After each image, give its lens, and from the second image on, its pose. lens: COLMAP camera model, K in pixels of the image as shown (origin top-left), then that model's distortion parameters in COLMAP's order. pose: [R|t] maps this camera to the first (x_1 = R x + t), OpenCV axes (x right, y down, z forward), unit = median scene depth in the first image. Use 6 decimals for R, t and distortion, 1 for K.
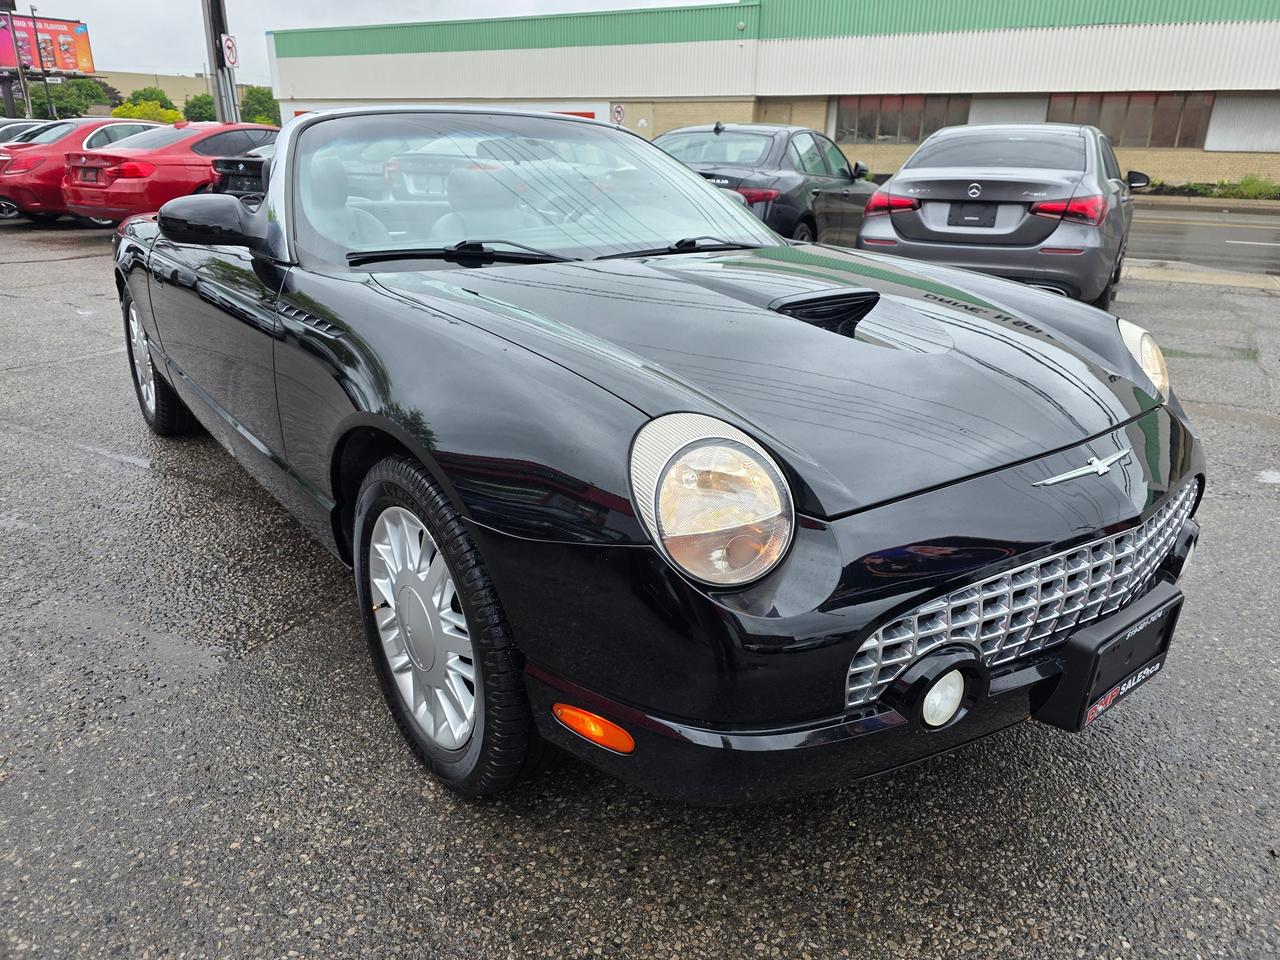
lens RADIAL K [[850.0, 0, 625.9], [0, 850.0, 471.7], [0, 0, 1]] dist [0.061715, -0.056944]
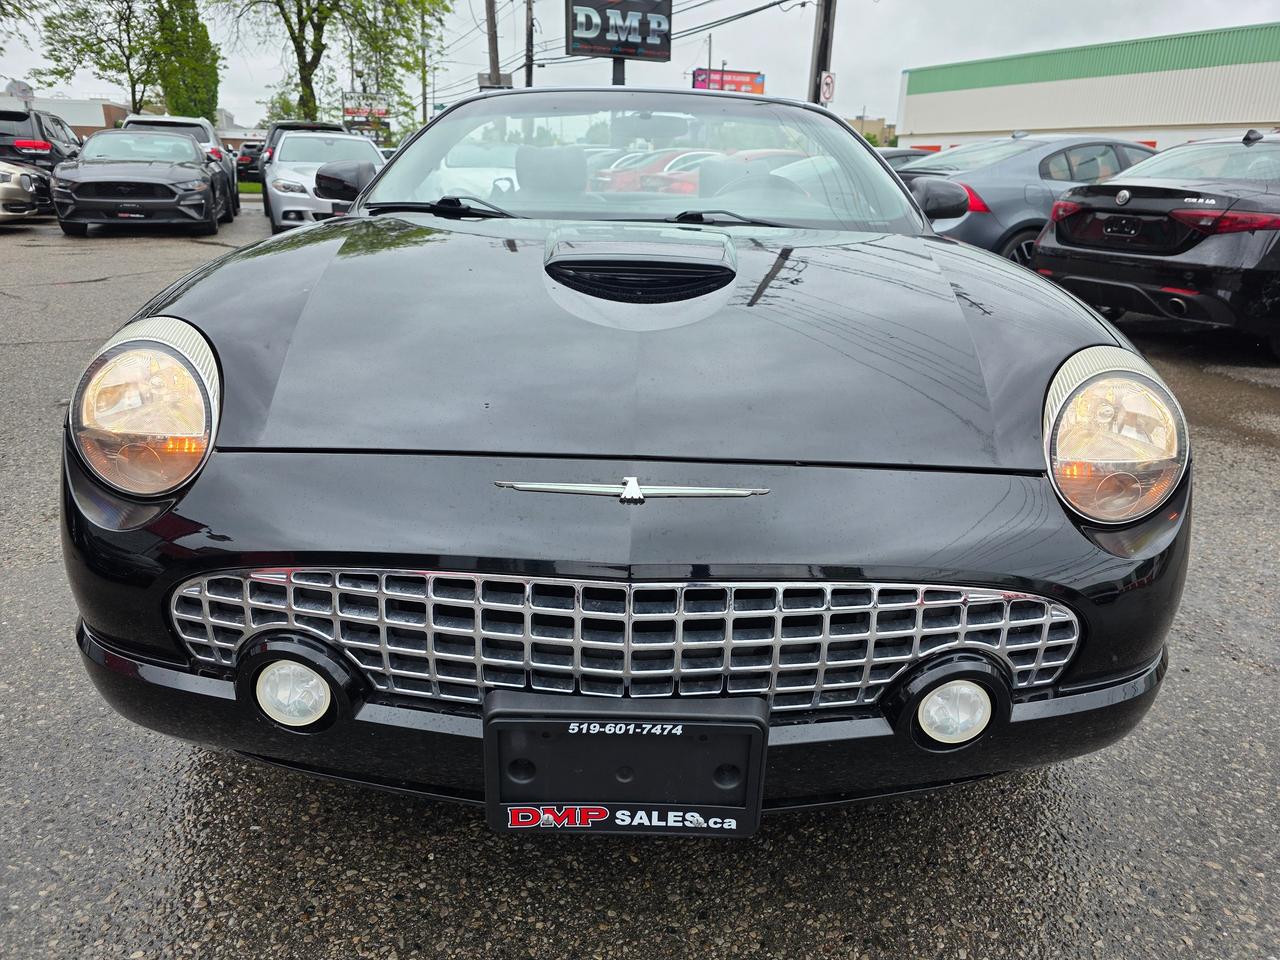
lens RADIAL K [[846.8, 0, 638.6], [0, 846.8, 483.2], [0, 0, 1]] dist [0.055274, -0.047918]
pose [[0.795130, 0.215099, -0.567011, 0.519183], [-0.228316, 0.972368, 0.048701, -0.025830], [0.561819, 0.090734, 0.822269, 0.236851]]
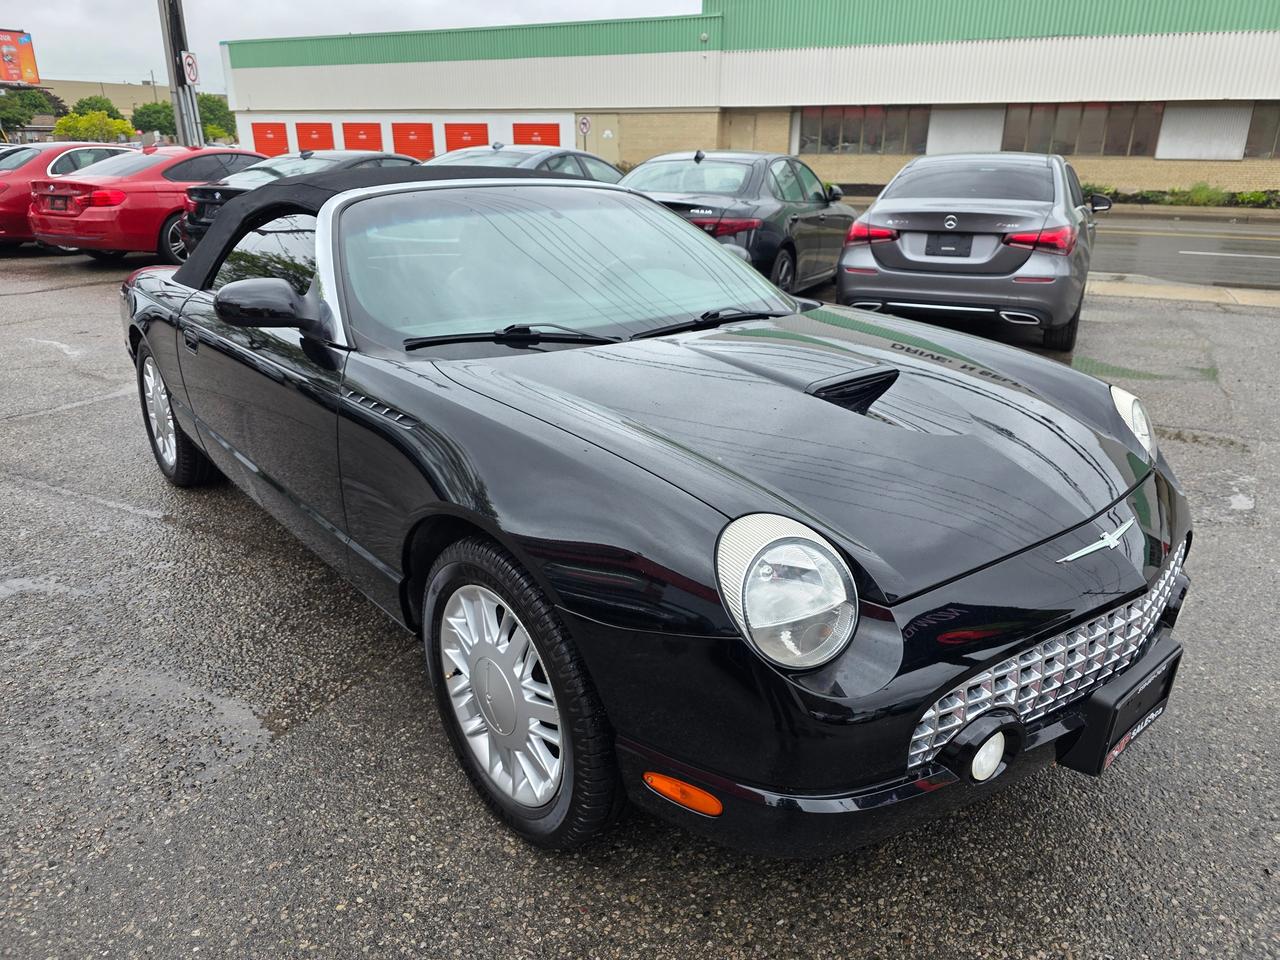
lens RADIAL K [[850.1, 0, 631.8], [0, 850.1, 483.1], [0, 0, 1]] dist [0.058362, -0.053848]
pose [[0.998771, -0.026558, 0.041839, -0.071266], [0.026290, 0.999630, 0.006943, -0.059368], [-0.042008, -0.005834, 0.999100, -0.057582]]
